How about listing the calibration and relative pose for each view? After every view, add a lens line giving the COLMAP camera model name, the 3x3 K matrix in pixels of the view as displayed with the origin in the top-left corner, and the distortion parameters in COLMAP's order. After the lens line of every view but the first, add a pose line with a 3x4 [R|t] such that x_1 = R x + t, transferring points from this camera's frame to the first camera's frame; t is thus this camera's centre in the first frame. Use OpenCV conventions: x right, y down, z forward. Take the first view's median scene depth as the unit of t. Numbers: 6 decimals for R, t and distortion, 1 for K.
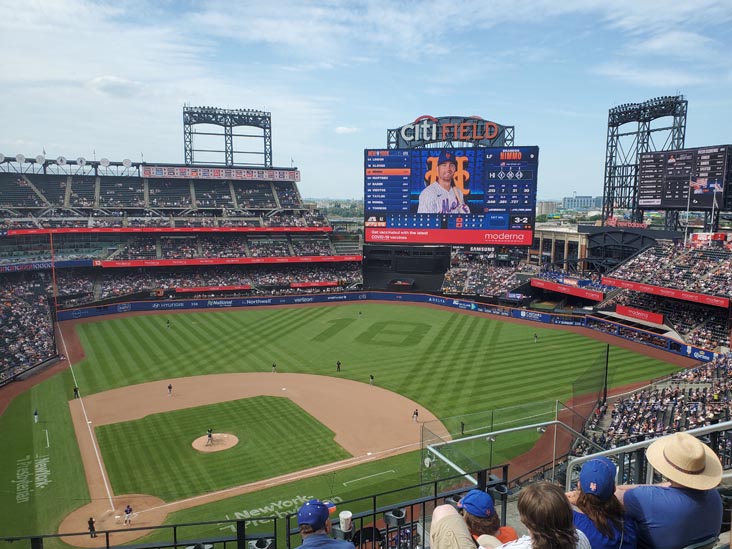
lens RADIAL K [[585.2, 0, 379.9], [0, 585.2, 288.7], [0, 0, 1]] dist [0.019628, -0.005444]
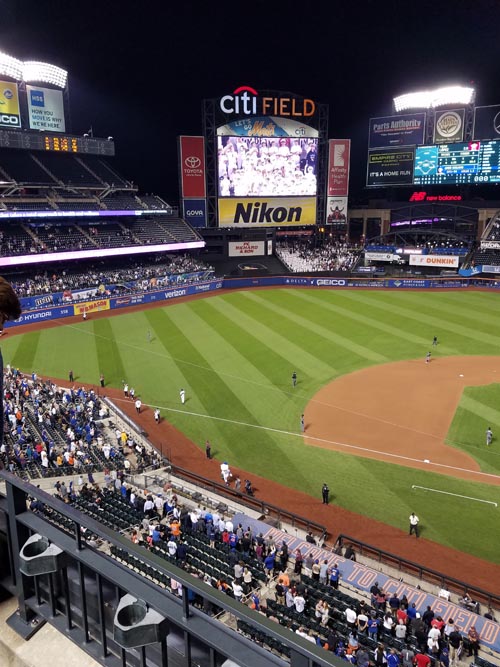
lens RADIAL K [[532.7, 0, 233.8], [0, 532.7, 331.6], [0, 0, 1]] dist [0.126396, -0.303446]
pose [[0.863924, -0.133909, 0.485494, -0.407871], [0.092688, 0.989813, 0.108073, -0.003770], [-0.495020, -0.048367, 0.867534, 0.241982]]
